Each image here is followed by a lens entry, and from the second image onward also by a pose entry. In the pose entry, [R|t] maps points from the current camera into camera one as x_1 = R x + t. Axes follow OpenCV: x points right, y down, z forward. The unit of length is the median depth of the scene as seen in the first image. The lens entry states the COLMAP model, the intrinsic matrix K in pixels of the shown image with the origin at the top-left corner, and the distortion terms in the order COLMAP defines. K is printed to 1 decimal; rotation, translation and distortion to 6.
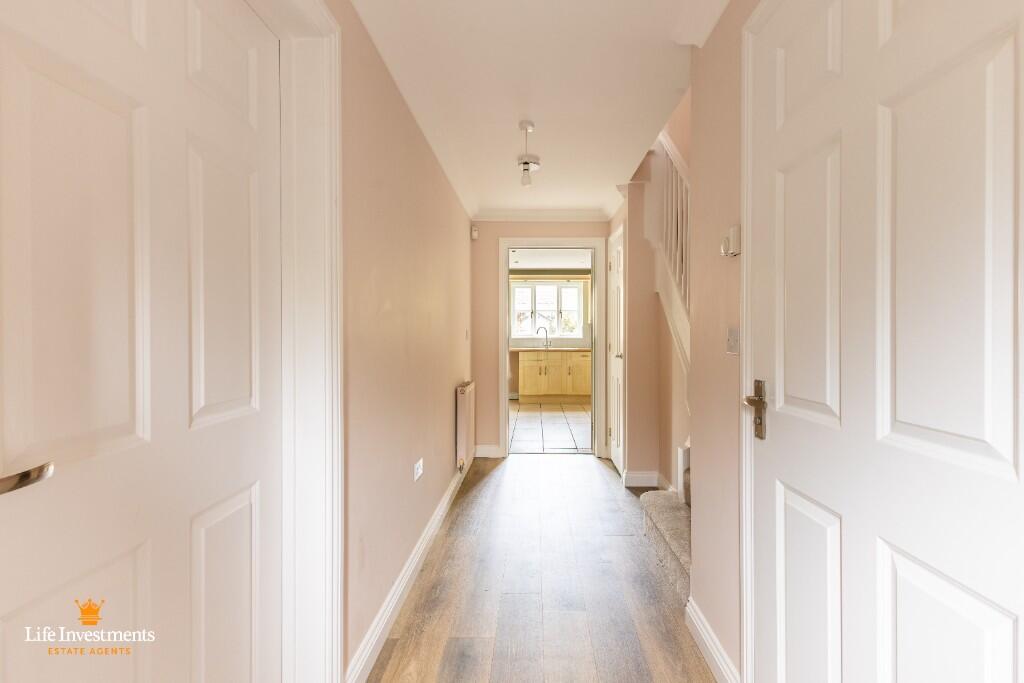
lens RADIAL K [[473.2, 0, 512.3], [0, 473.2, 339.7], [0, 0, 1]] dist [0.002697, -0.000838]
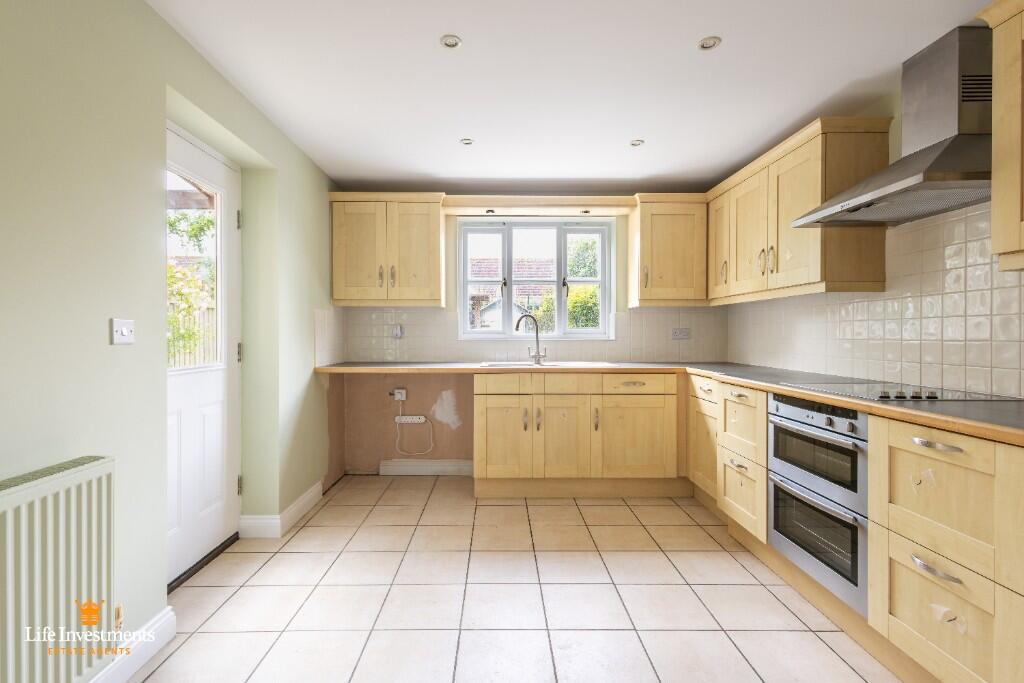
lens RADIAL K [[473.2, 0, 508.4], [0, 473.2, 342.0], [0, 0, 1]] dist [0.002697, -0.000838]
pose [[0.997818, 0.001124, 0.066017, 0.017163], [-0.001143, 0.999999, 0.000249, -0.001261], [-0.066016, -0.000324, 0.997819, 0.590700]]
